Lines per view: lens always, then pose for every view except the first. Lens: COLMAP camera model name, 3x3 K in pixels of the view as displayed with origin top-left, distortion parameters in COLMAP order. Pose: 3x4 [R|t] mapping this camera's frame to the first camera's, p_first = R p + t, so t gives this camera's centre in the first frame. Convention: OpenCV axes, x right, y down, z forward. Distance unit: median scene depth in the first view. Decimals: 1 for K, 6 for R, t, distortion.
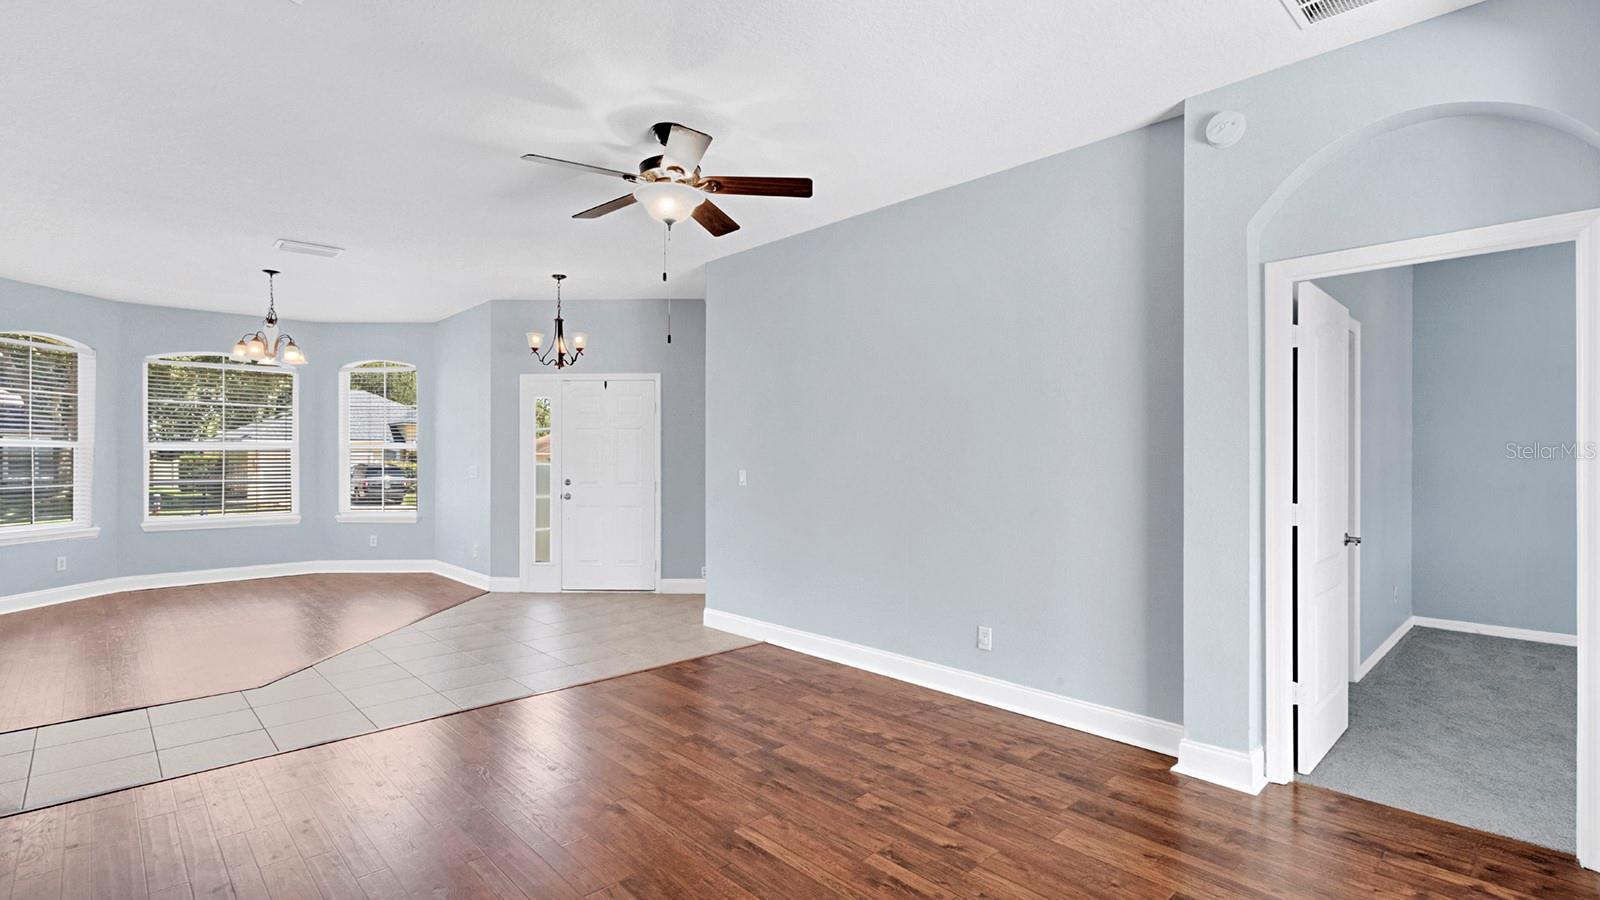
lens RADIAL K [[734.6, 0, 808.2], [0, 734.6, 462.7], [0, 0, 1]] dist [-0.009544, 0.001029]
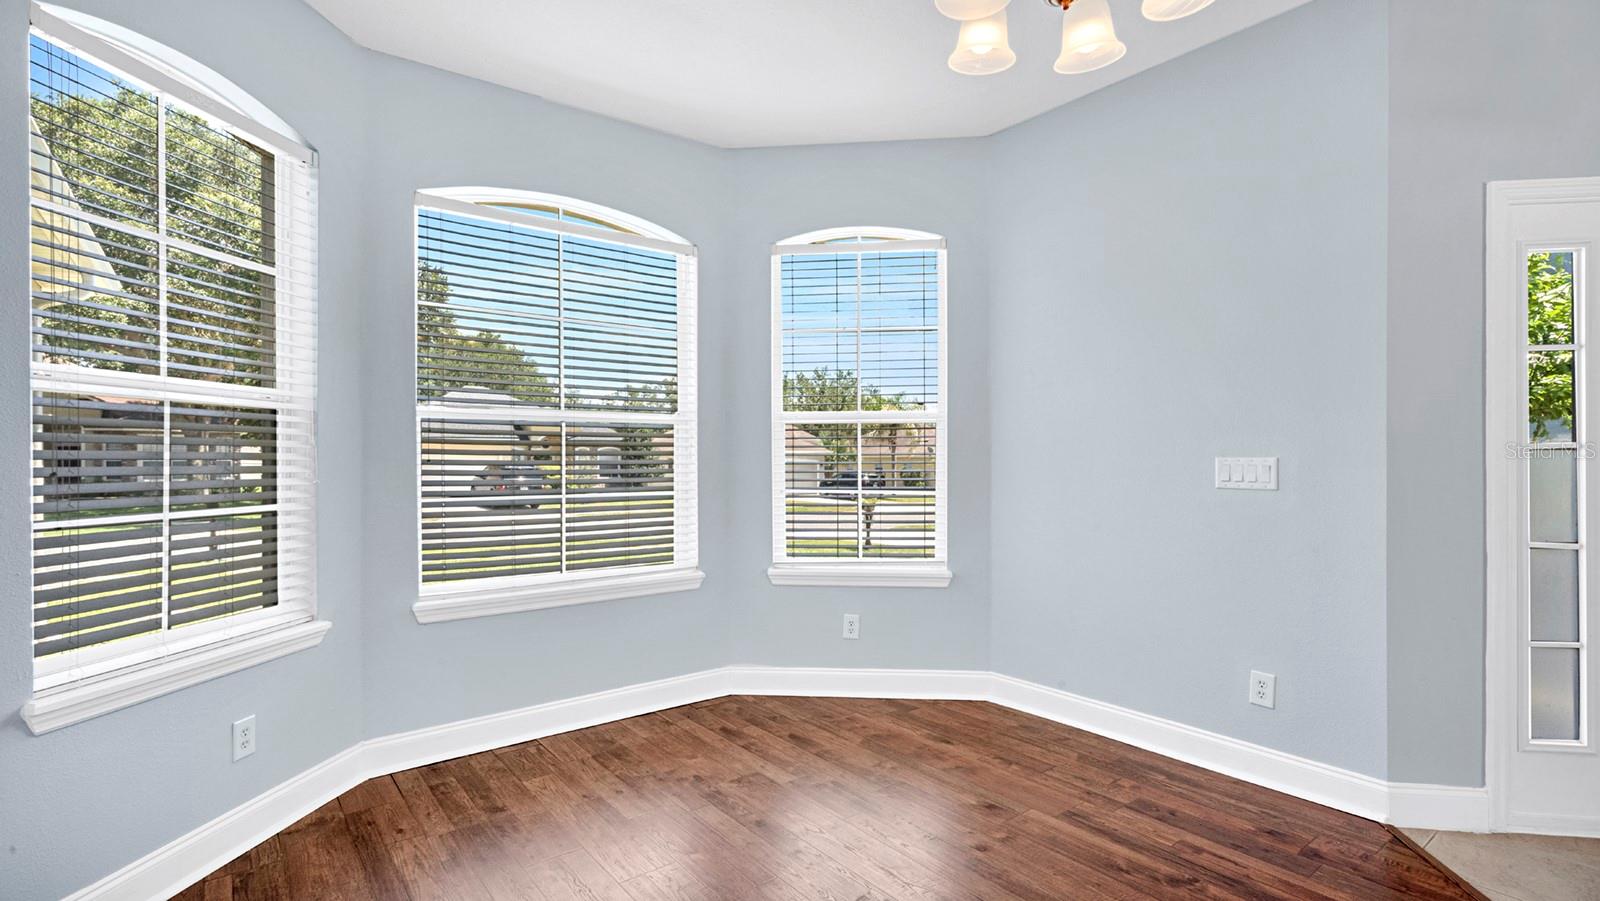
lens RADIAL K [[734.6, 0, 789.5], [0, 734.6, 467.1], [0, 0, 1]] dist [-0.009544, 0.001029]
pose [[0.994137, -0.001804, -0.108111, -0.620501], [0.002168, 0.999992, 0.003255, 0.007519], [0.108104, -0.003470, 0.994134, 0.580473]]
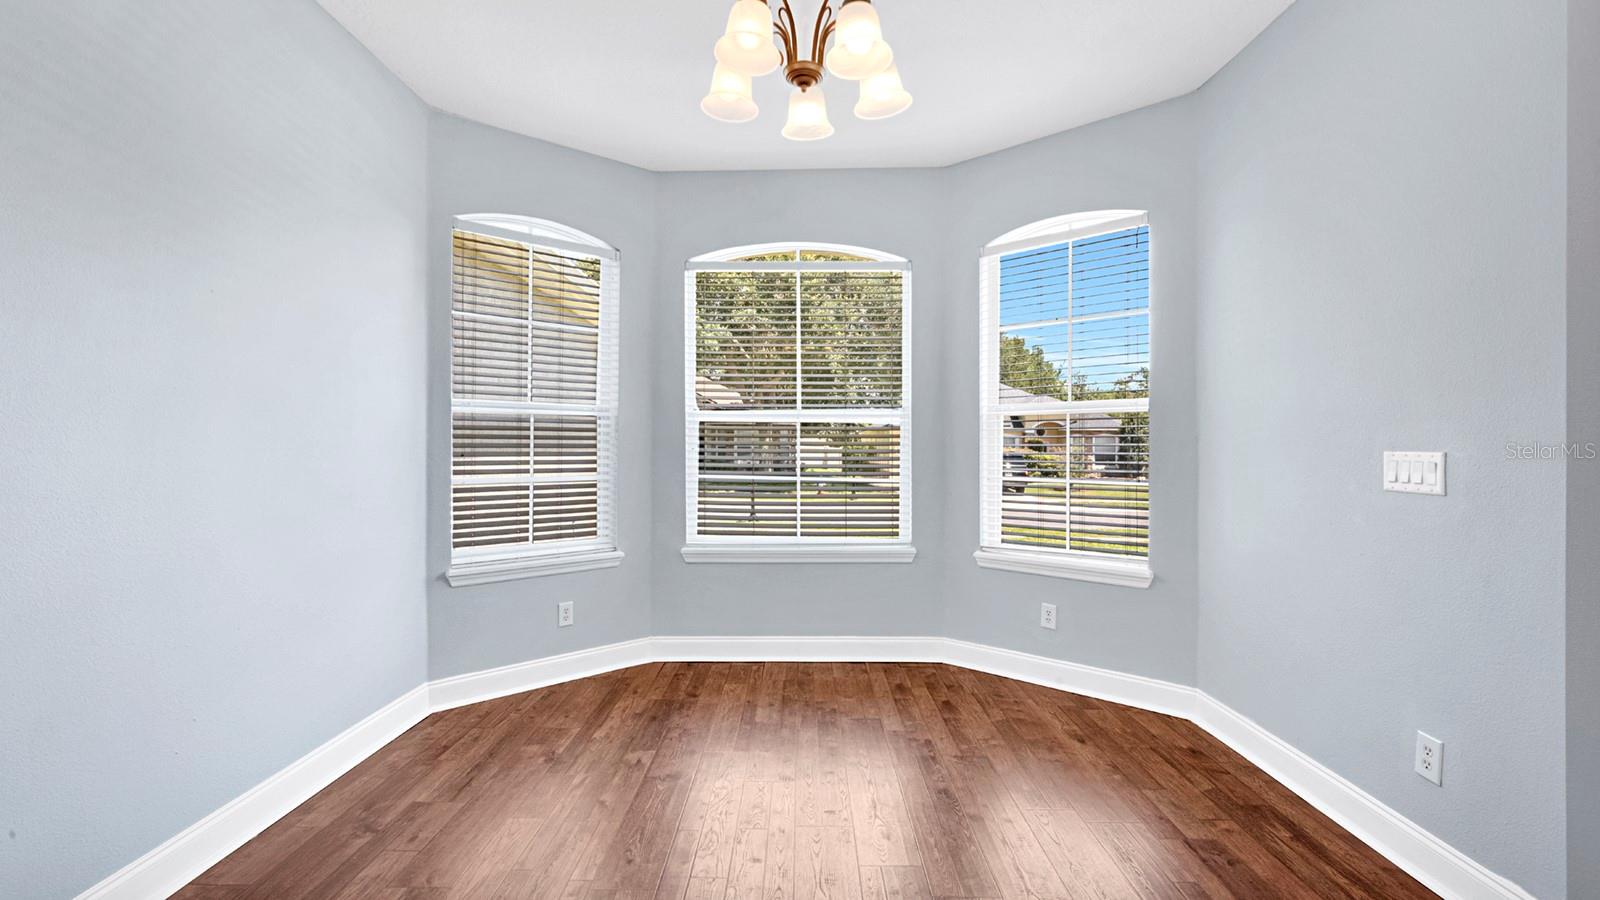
lens RADIAL K [[734.6, 0, 794.2], [0, 734.6, 439.1], [0, 0, 1]] dist [-0.009544, 0.001029]
pose [[0.718500, -0.003625, -0.695517, -0.416159], [-0.006584, 0.999906, -0.012013, 0.004535], [0.695496, 0.013211, 0.718409, 0.599977]]
